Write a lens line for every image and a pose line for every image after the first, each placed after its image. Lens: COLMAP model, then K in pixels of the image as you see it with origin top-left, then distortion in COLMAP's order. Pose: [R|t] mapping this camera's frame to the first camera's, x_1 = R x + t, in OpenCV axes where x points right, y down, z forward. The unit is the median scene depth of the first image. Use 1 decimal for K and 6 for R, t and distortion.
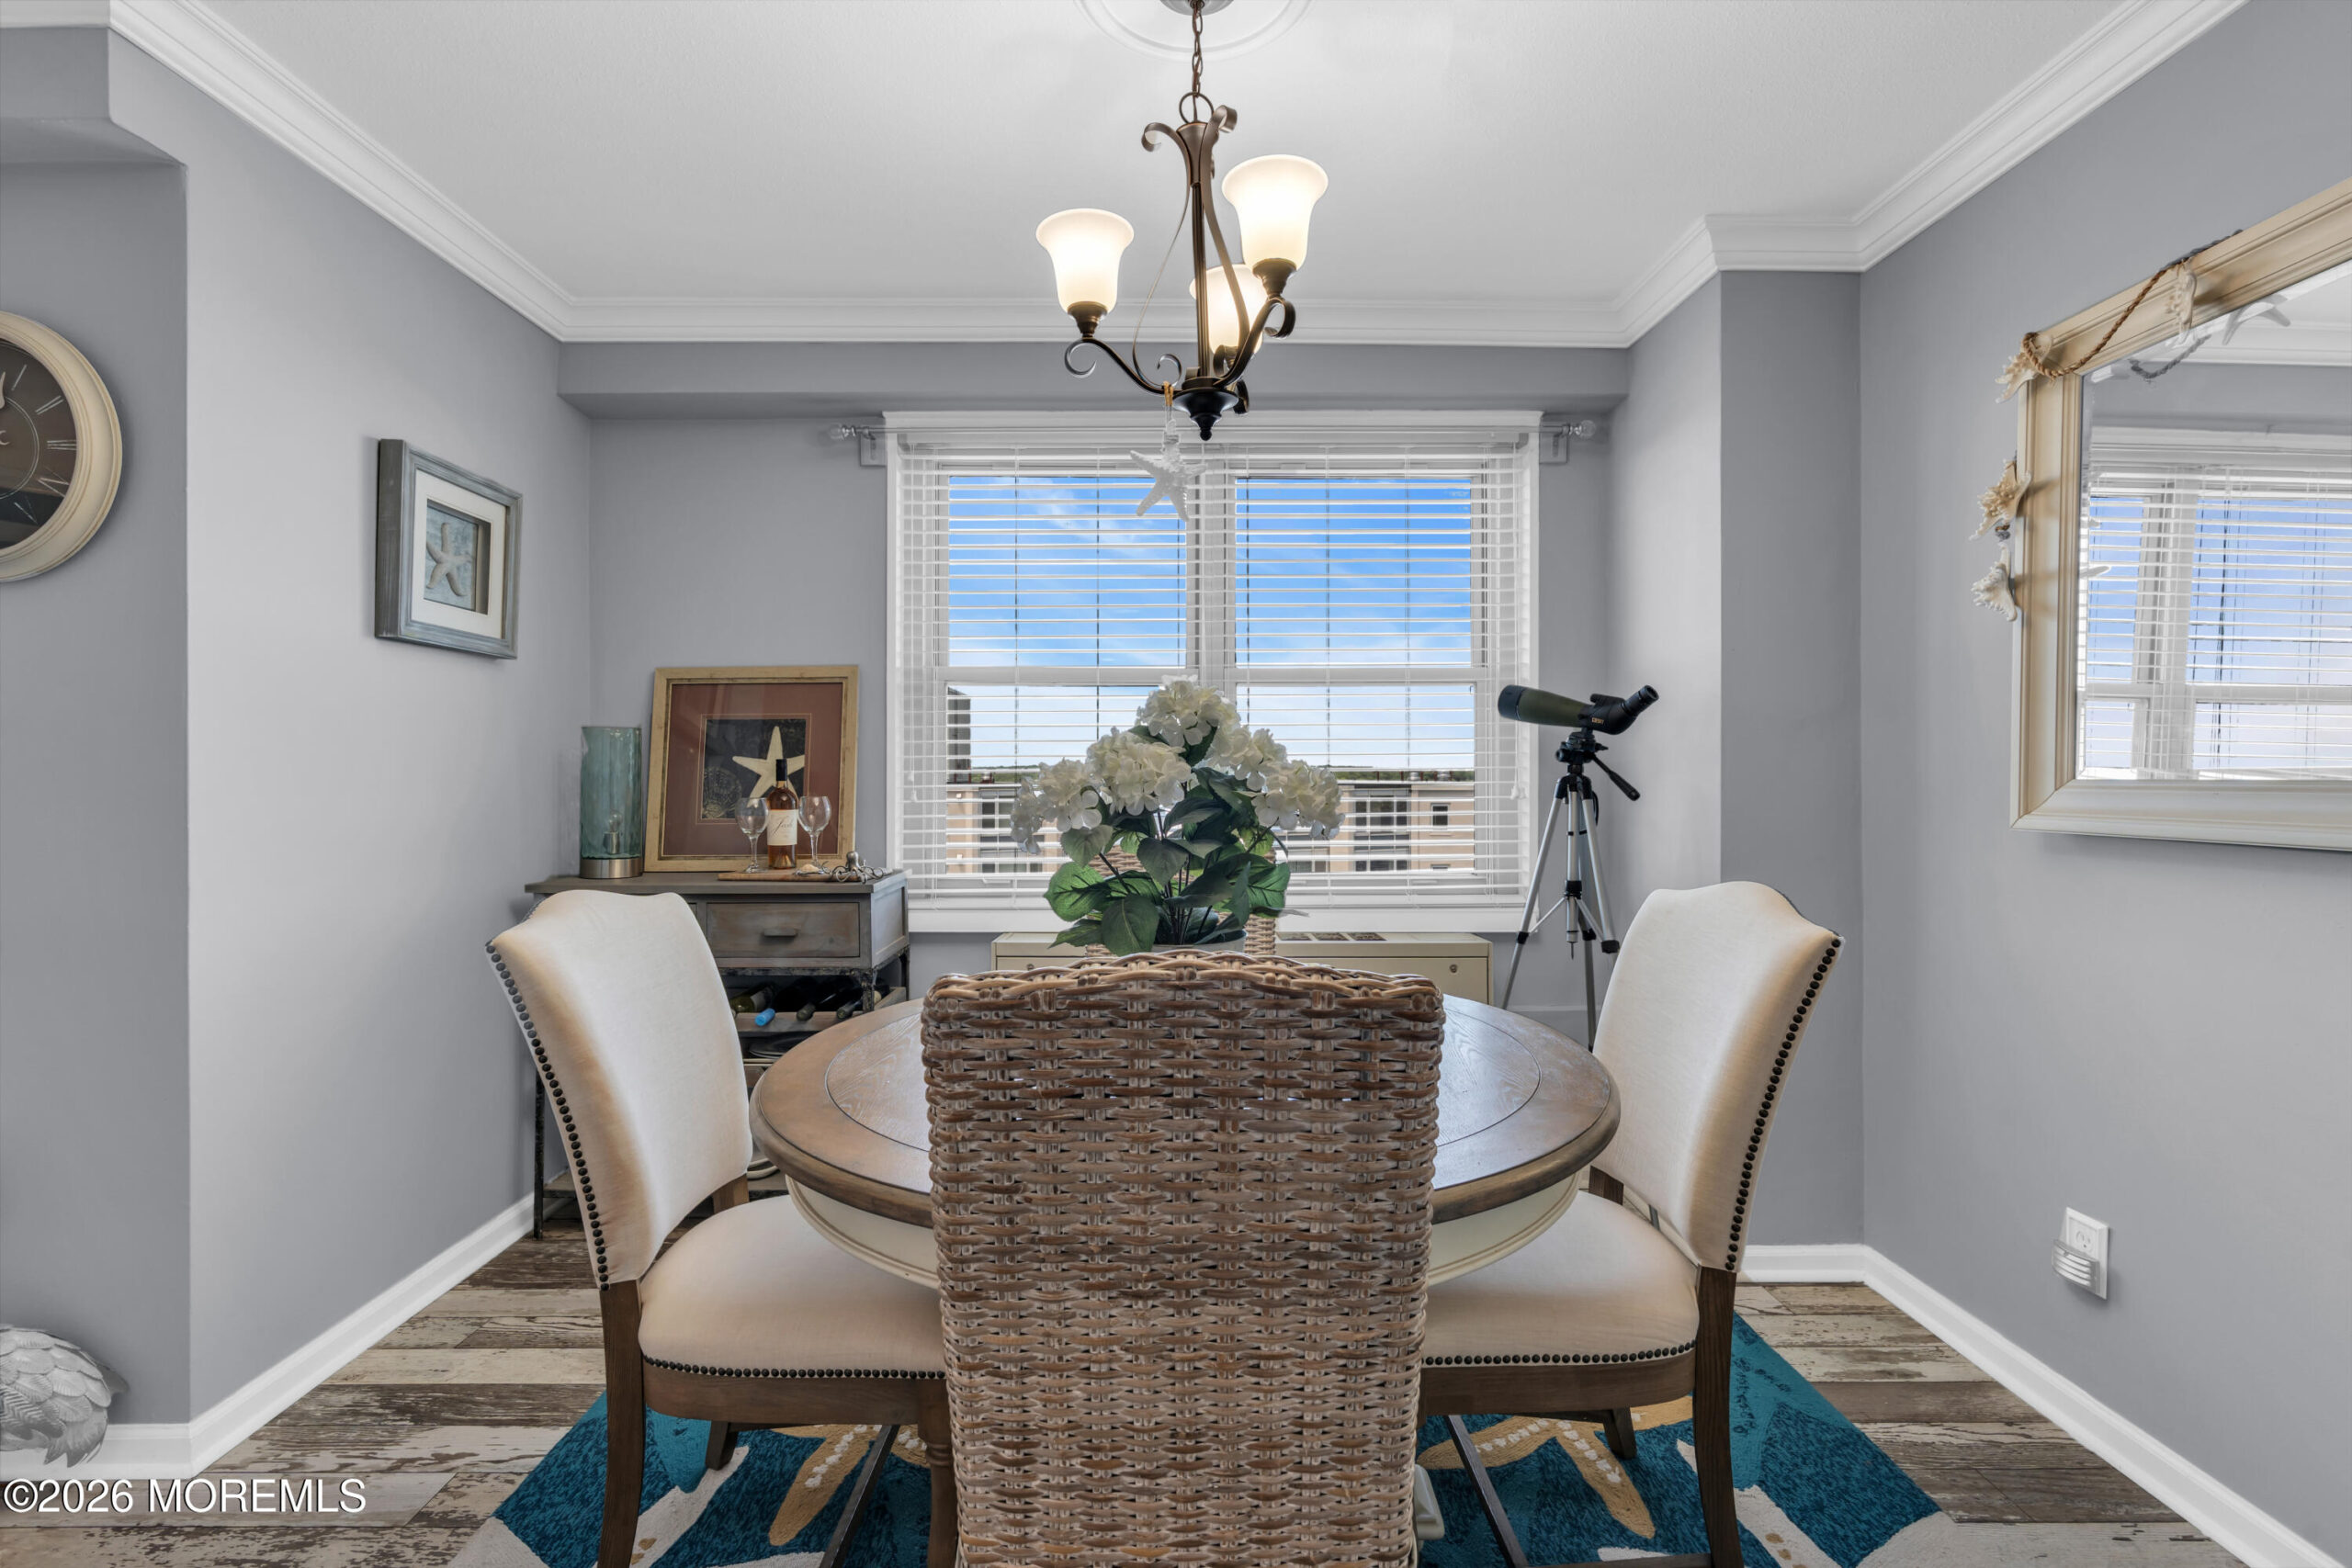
lens RADIAL K [[1052.3, 0, 1171.8], [0, 1052.3, 780.3], [0, 0, 1]] dist [-0.009916, 0.003887]
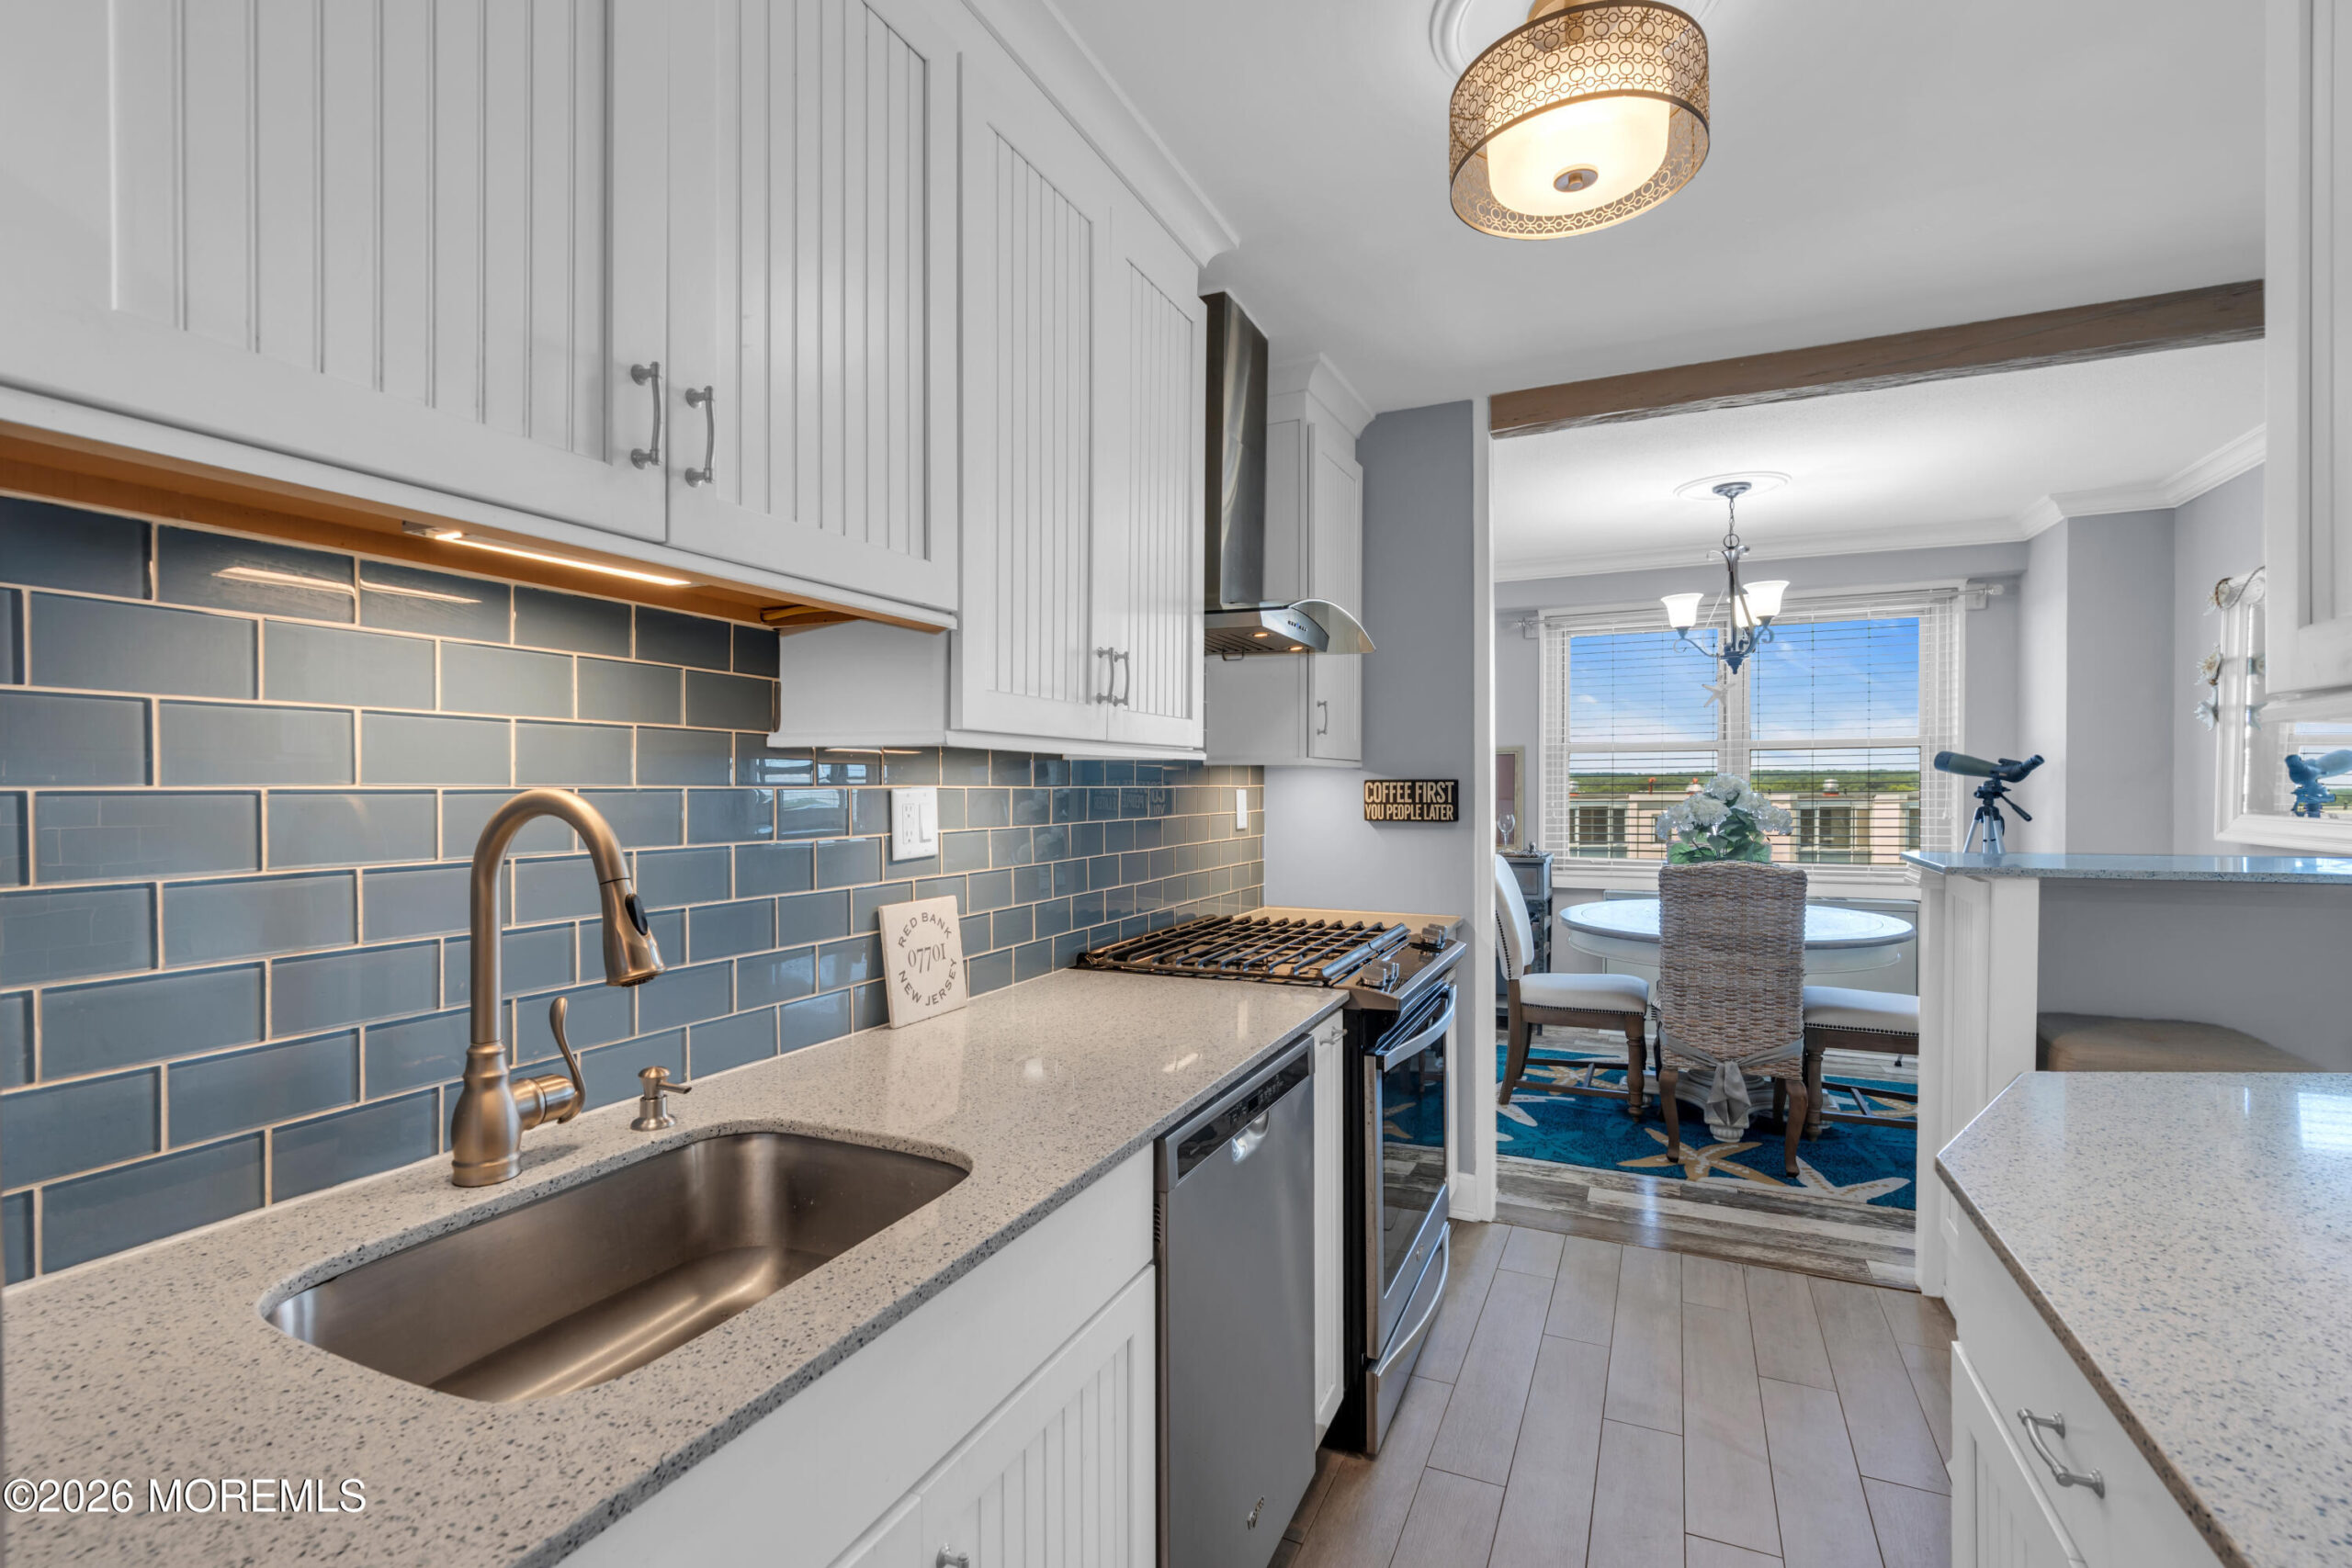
lens RADIAL K [[1052.3, 0, 1172.2], [0, 1052.3, 804.5], [0, 0, 1]] dist [-0.009916, 0.003887]
pose [[0.901706, 0.003671, -0.432335, -0.079840], [0.002393, 0.999906, 0.013480, -0.047543], [0.432344, -0.013190, 0.901612, -1.543209]]
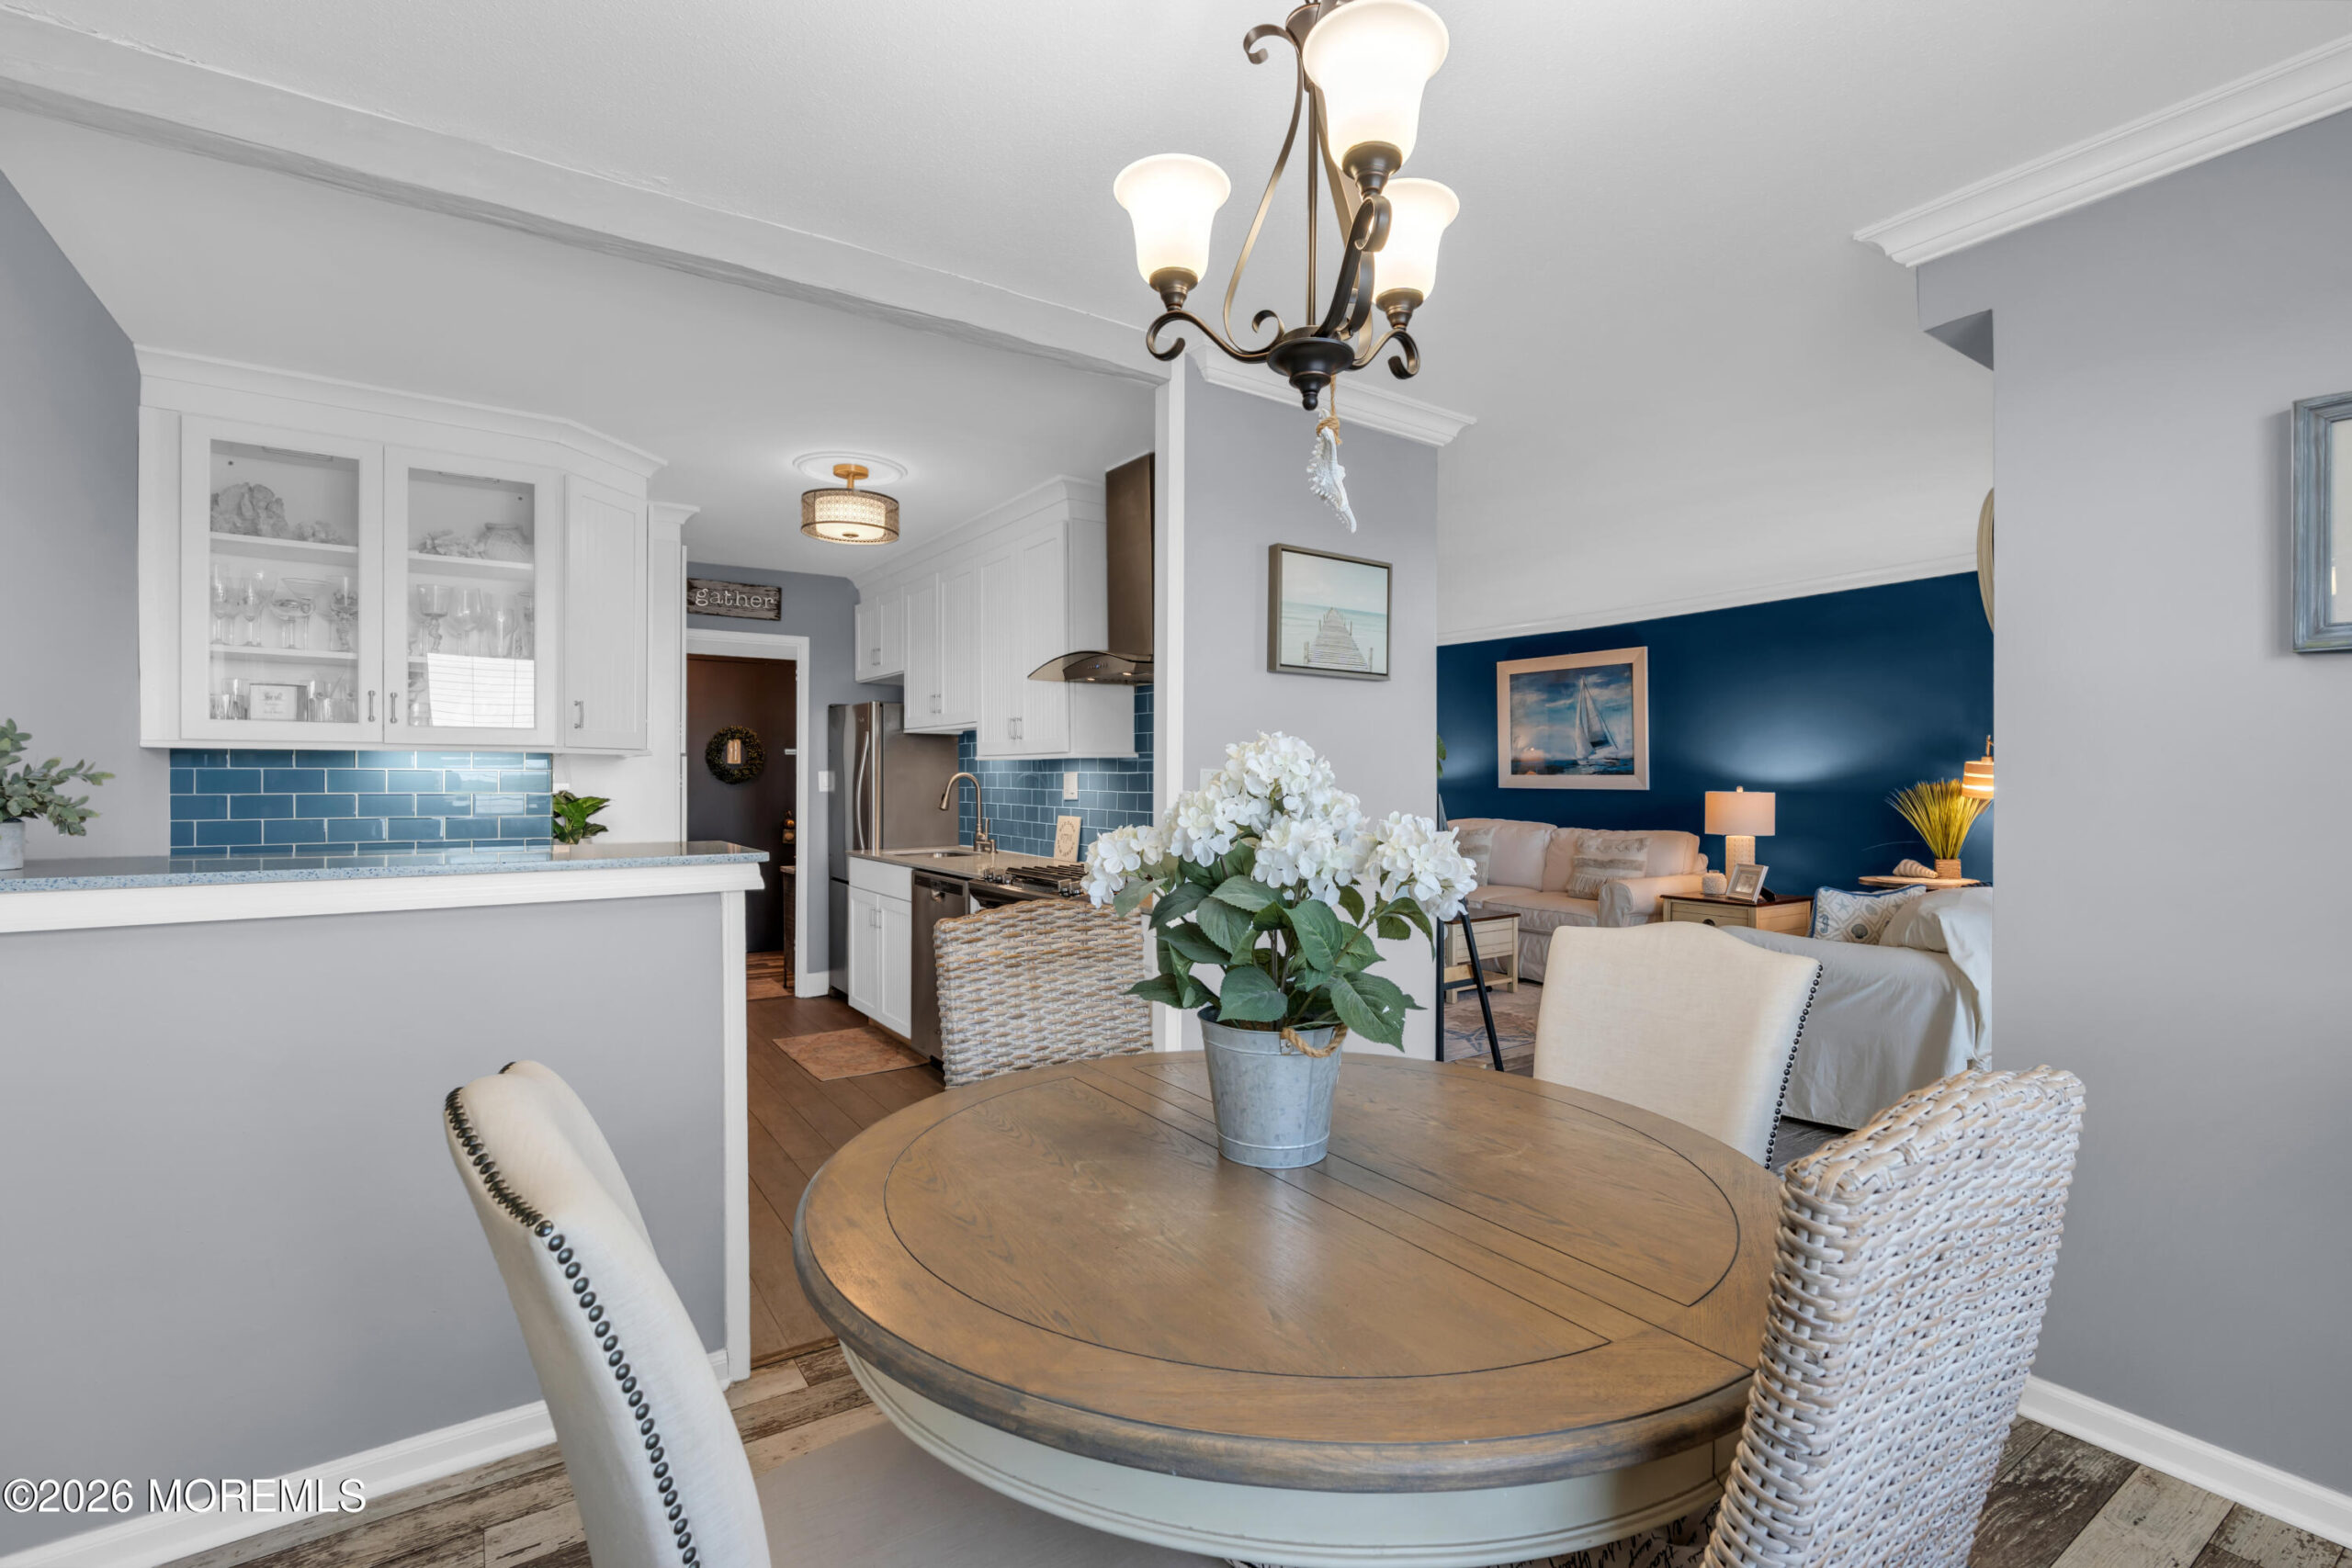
lens RADIAL K [[1052.3, 0, 1177.0], [0, 1052.3, 788.3], [0, 0, 1]] dist [-0.009916, 0.003887]
pose [[-0.830080, 0.005378, -0.557619, 0.465668], [-0.002930, 0.999898, 0.014005, -0.049573], [0.557637, 0.013259, -0.829979, 1.366056]]
